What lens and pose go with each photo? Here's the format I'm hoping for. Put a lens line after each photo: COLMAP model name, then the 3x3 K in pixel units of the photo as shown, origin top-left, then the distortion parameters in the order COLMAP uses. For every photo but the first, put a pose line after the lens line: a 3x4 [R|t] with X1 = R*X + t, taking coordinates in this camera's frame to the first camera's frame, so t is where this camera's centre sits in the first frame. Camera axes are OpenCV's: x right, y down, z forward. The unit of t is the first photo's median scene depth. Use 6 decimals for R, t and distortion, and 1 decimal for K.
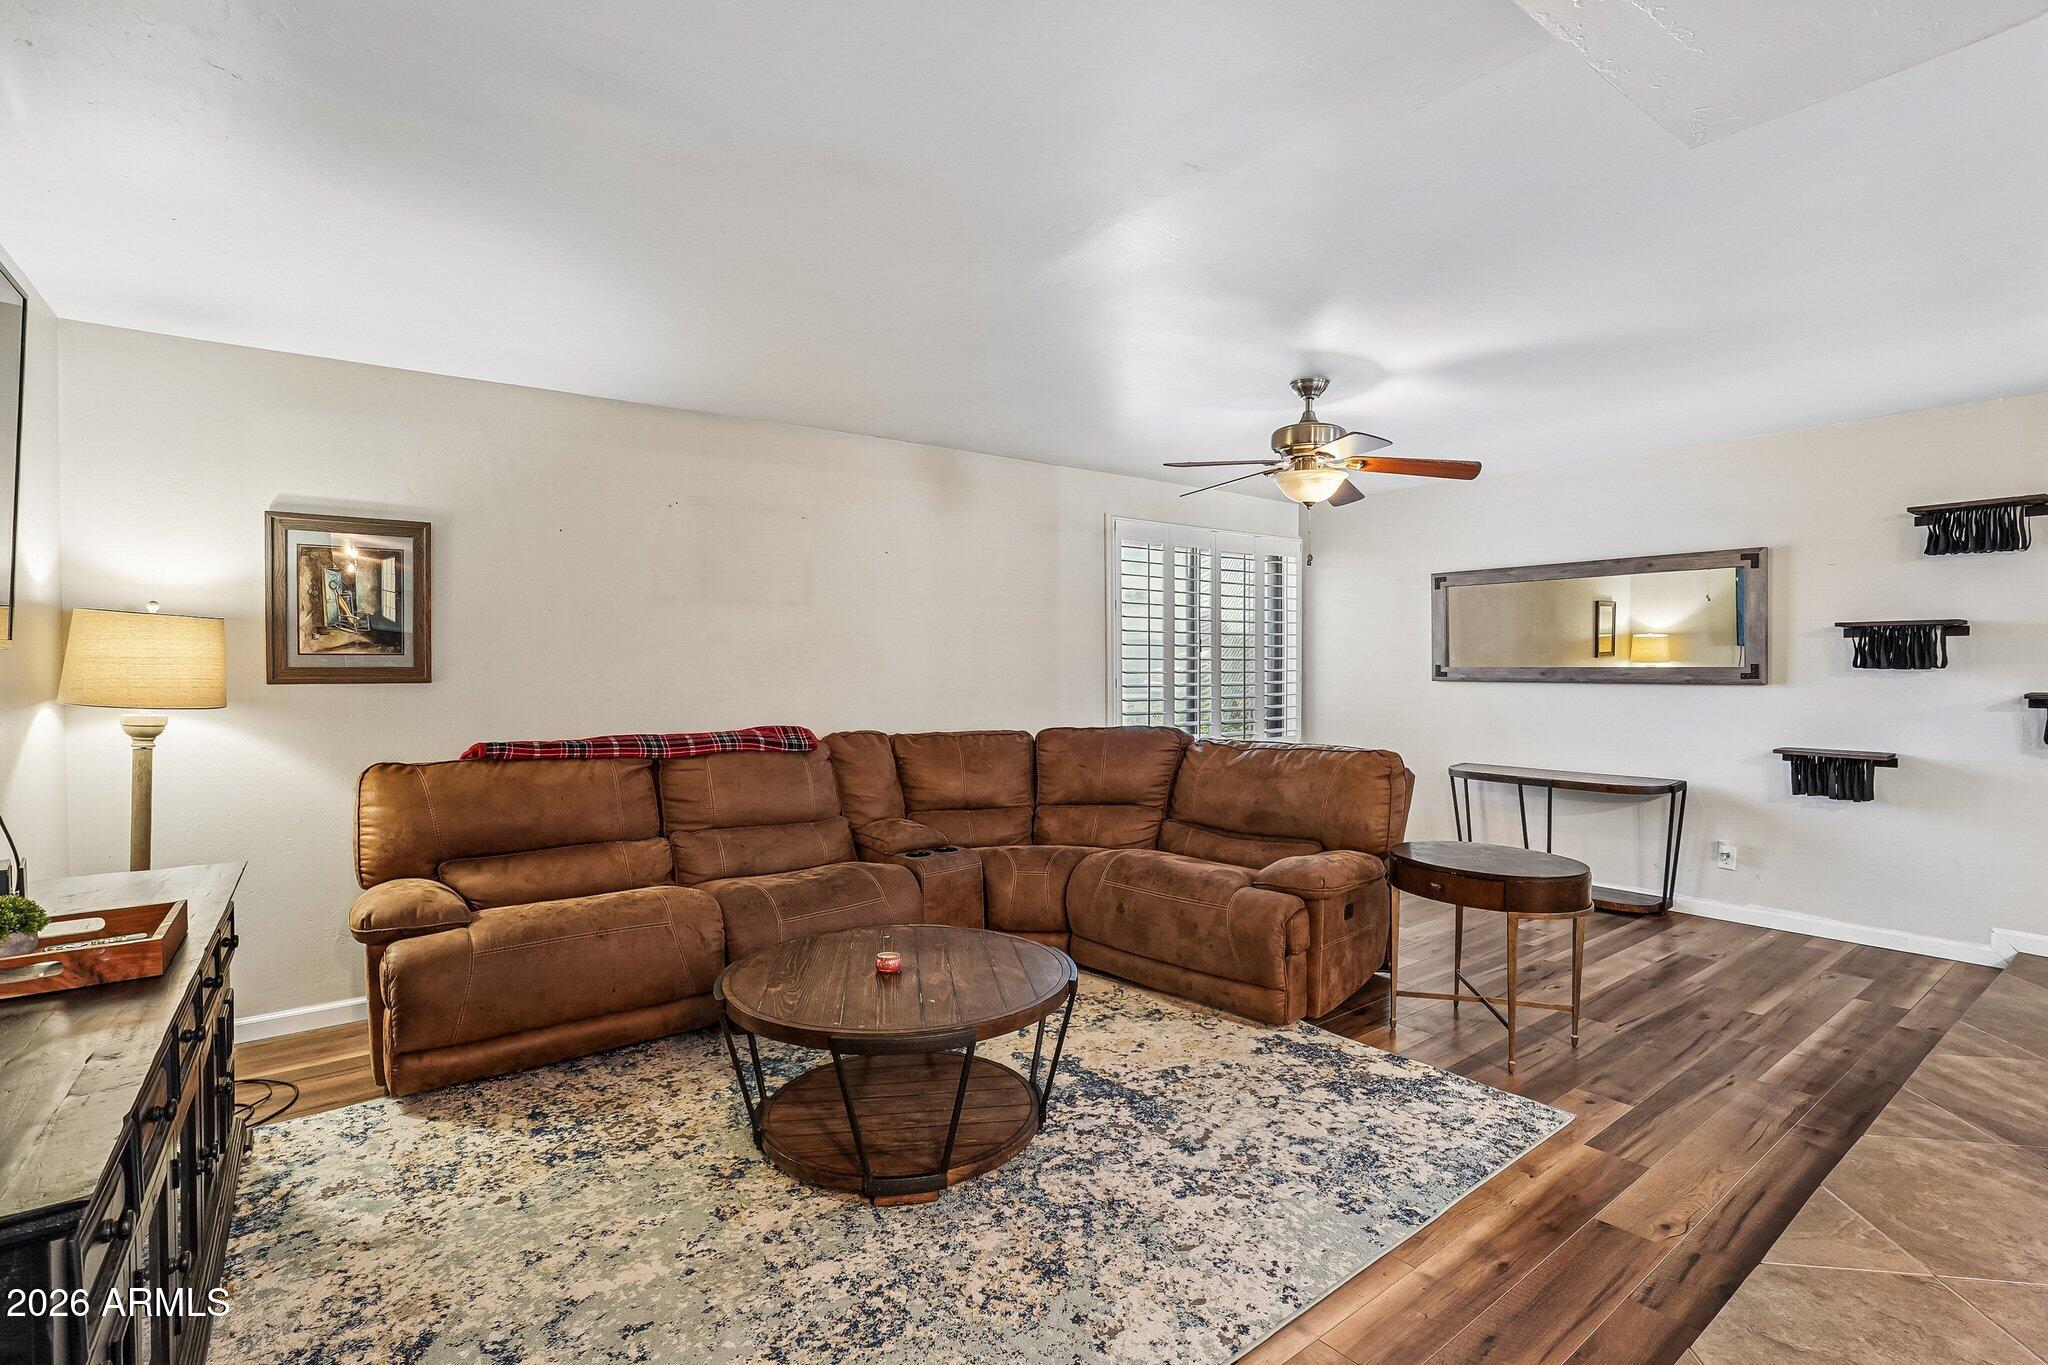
lens RADIAL K [[966.4, 0, 1017.3], [0, 966.4, 708.1], [0, 0, 1]] dist [-0.060674, 0.031721]
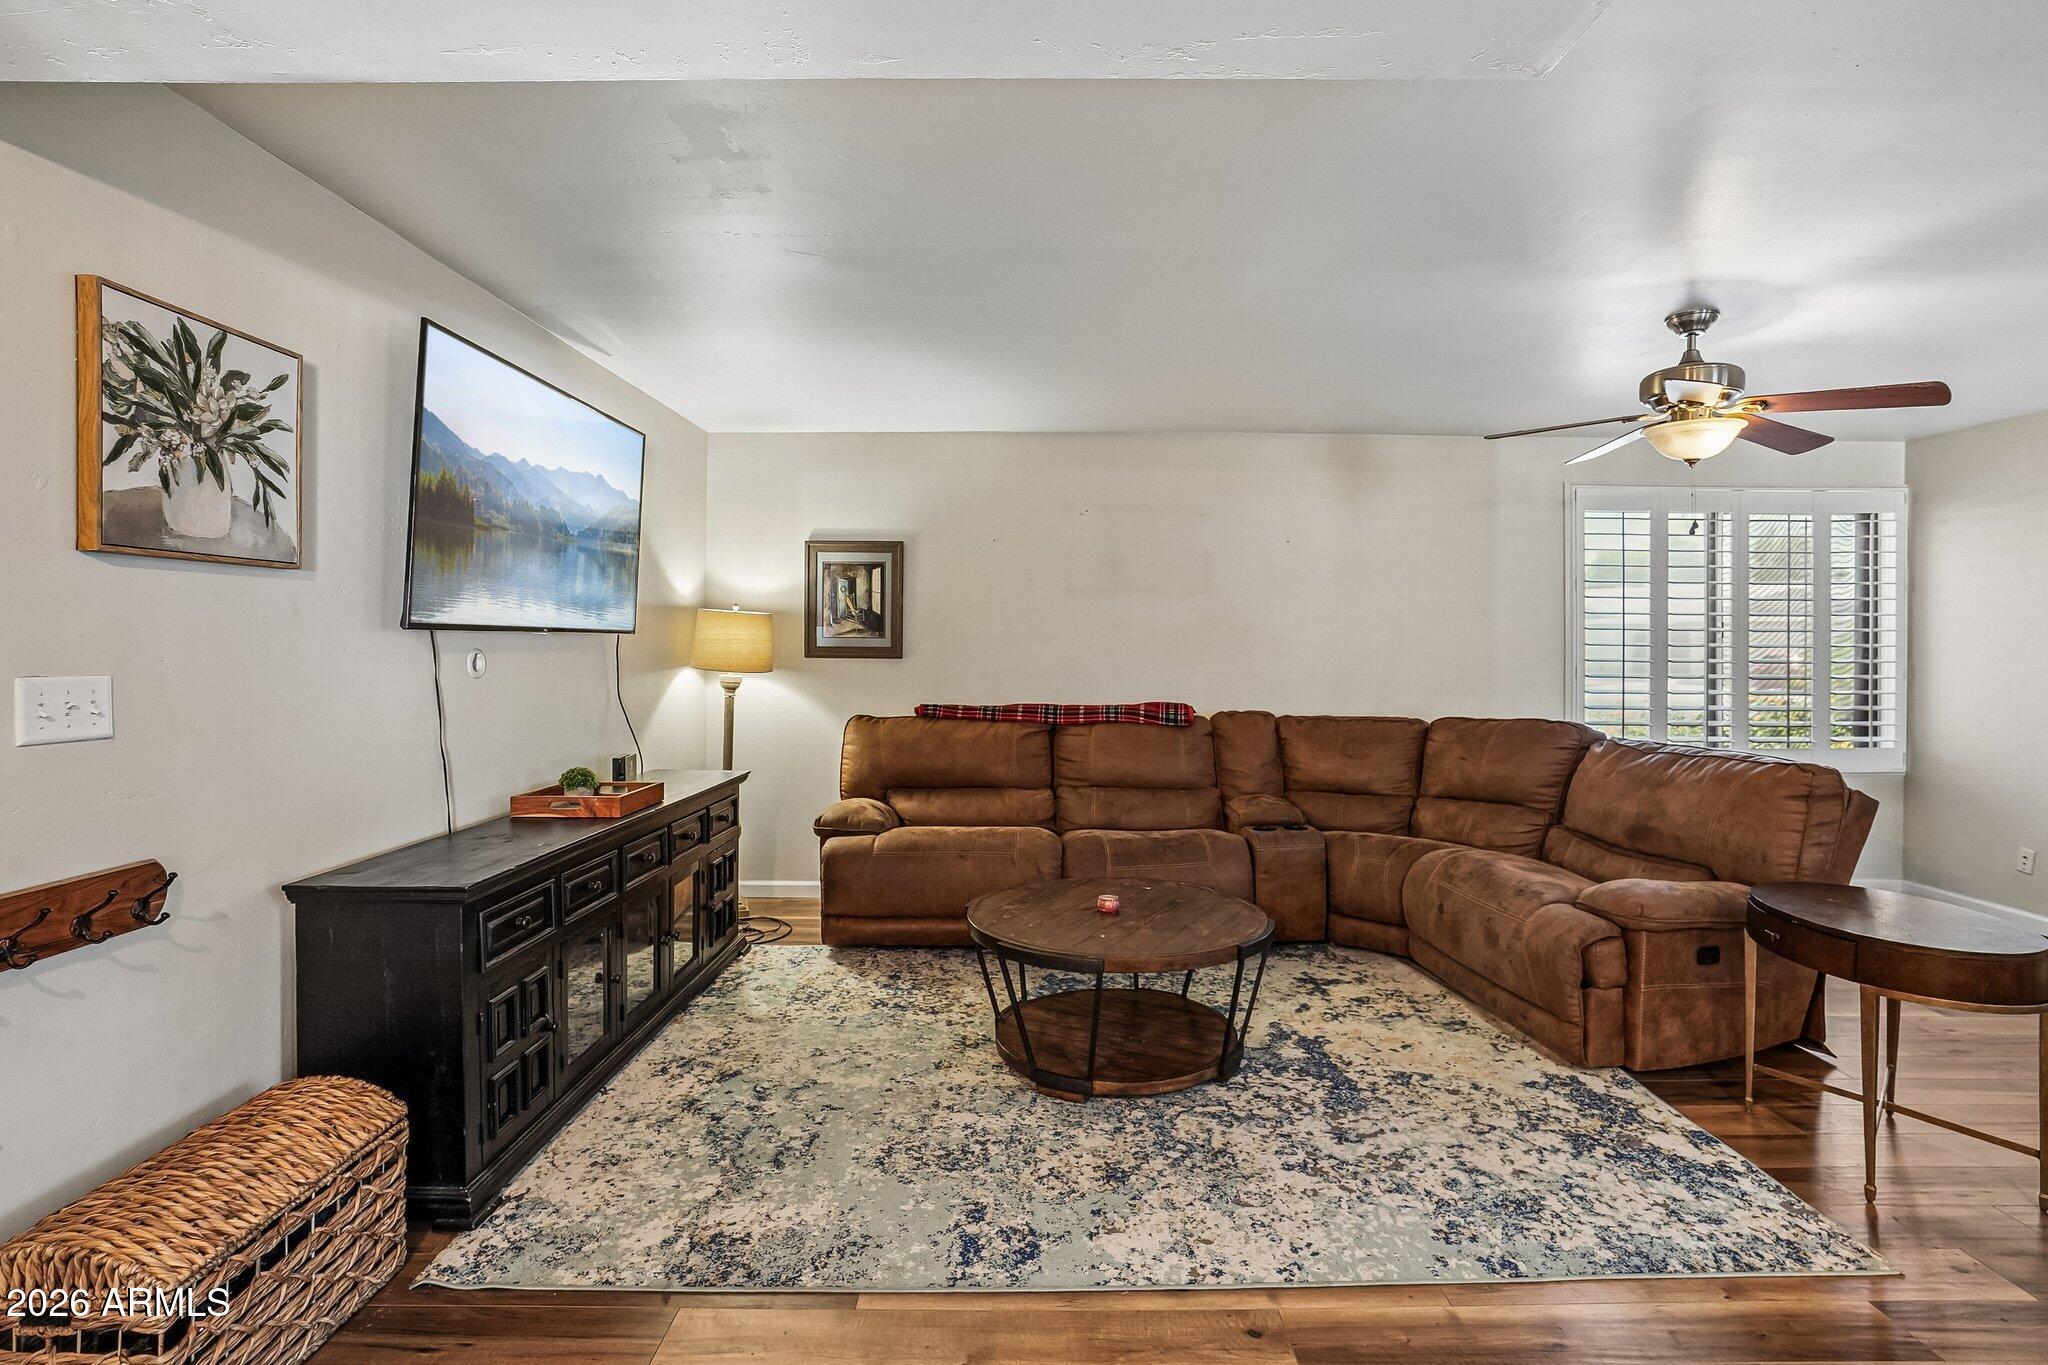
lens RADIAL K [[961.3, 0, 1016.3], [0, 961.3, 682.1], [0, 0, 1]] dist [-0.058931, 0.030235]
pose [[0.797308, 0.029557, -0.602849, 0.370045], [-0.034472, 0.999400, 0.003407, -0.003604], [0.602588, 0.018065, 0.797848, 0.000390]]
